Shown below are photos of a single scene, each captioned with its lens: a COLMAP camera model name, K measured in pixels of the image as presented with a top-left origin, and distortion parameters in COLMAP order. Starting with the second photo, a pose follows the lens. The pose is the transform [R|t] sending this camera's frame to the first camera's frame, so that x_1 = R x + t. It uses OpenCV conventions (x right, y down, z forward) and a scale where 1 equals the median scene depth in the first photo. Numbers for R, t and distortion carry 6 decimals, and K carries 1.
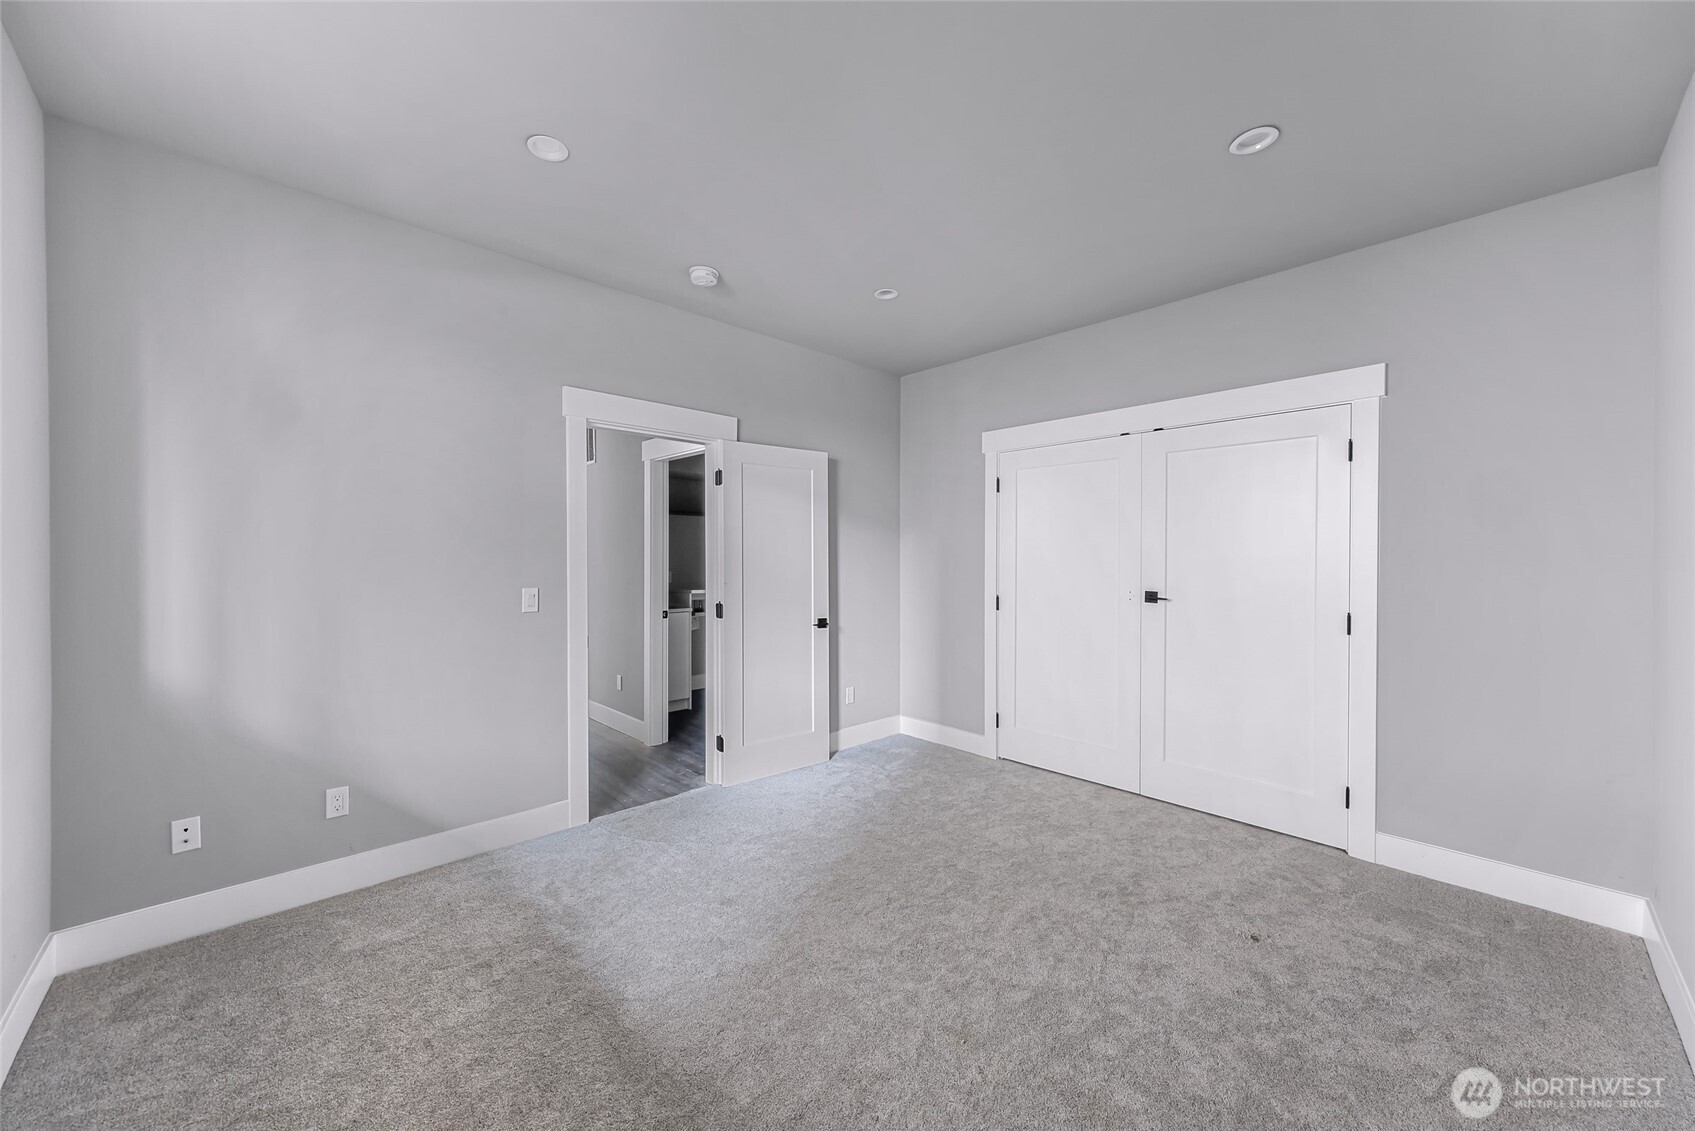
lens RADIAL K [[638.6, 0, 857.3], [0, 638.6, 564.4], [0, 0, 1]] dist [0.007069, -0.000855]
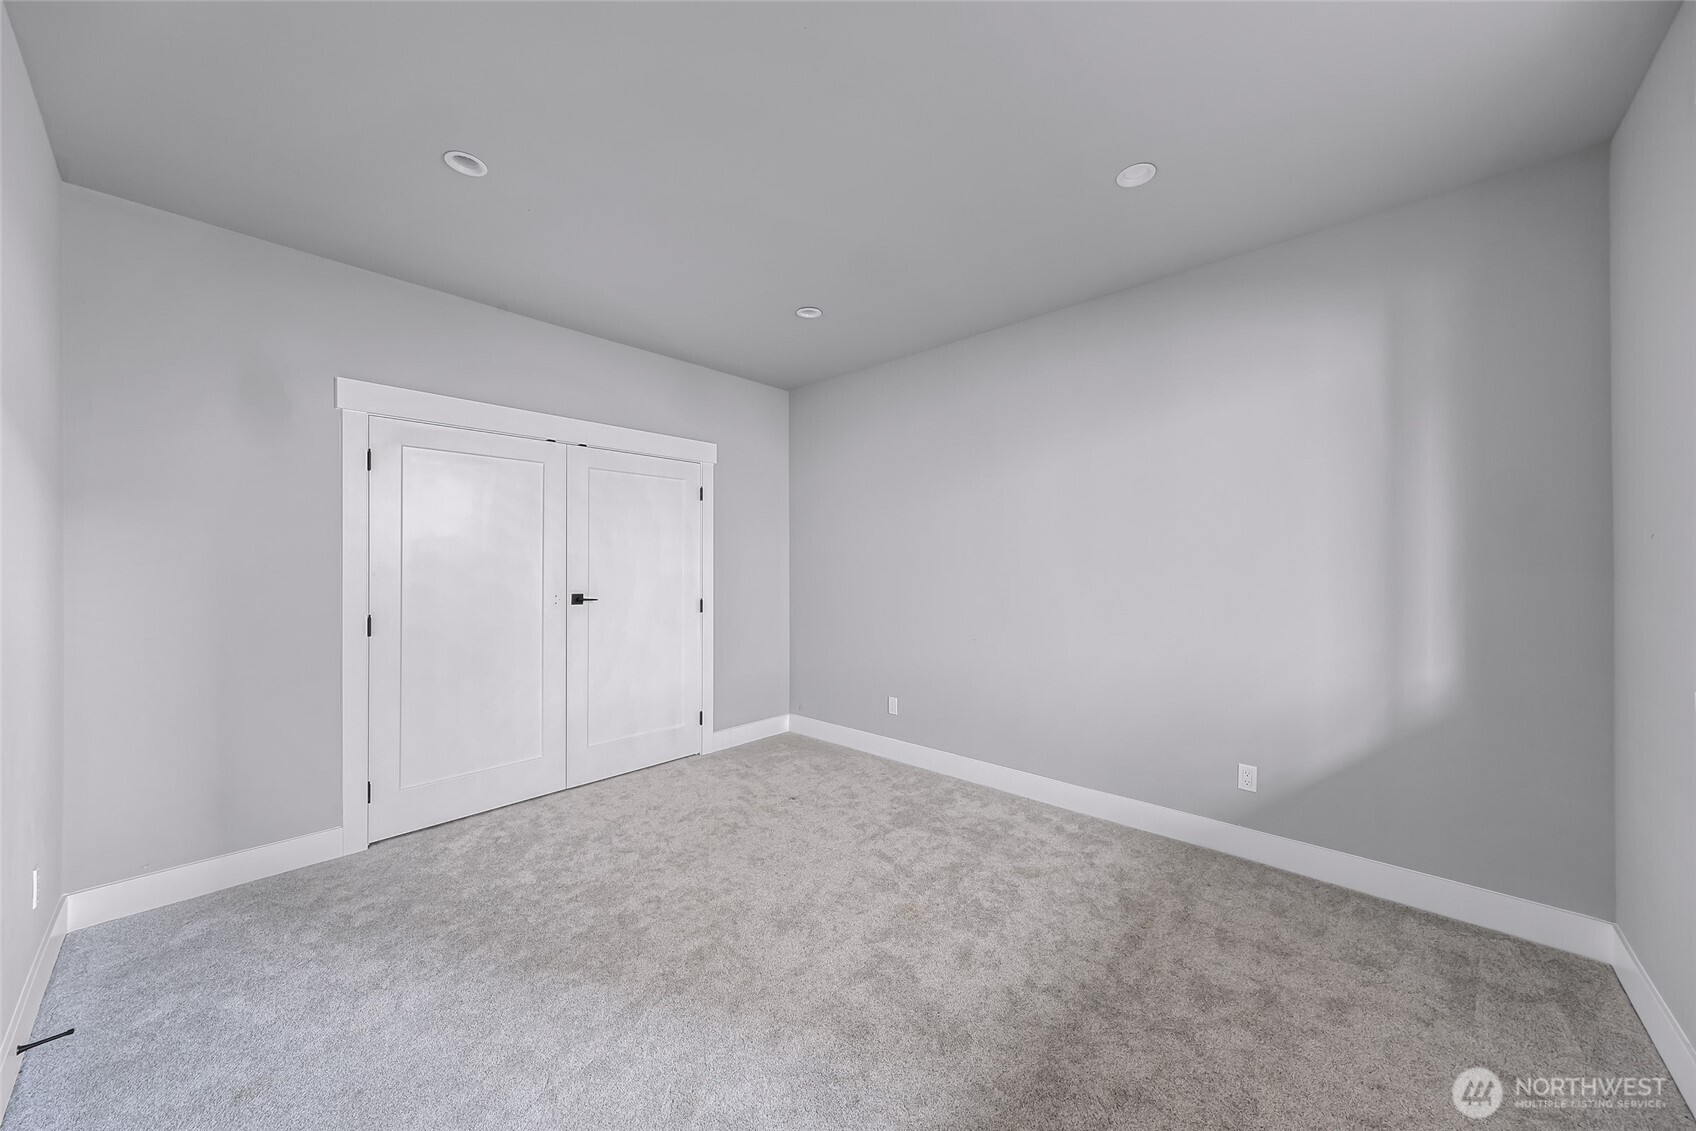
lens RADIAL K [[595.3, 0, 857.9], [0, 595.3, 562.0], [0, 0, 1]] dist [-0.010038, 0.000020]
pose [[-0.089948, 0.002994, 0.995942, -0.561971], [0.009971, 0.999948, -0.002106, -0.004101], [-0.995897, 0.009742, -0.089974, 0.607400]]
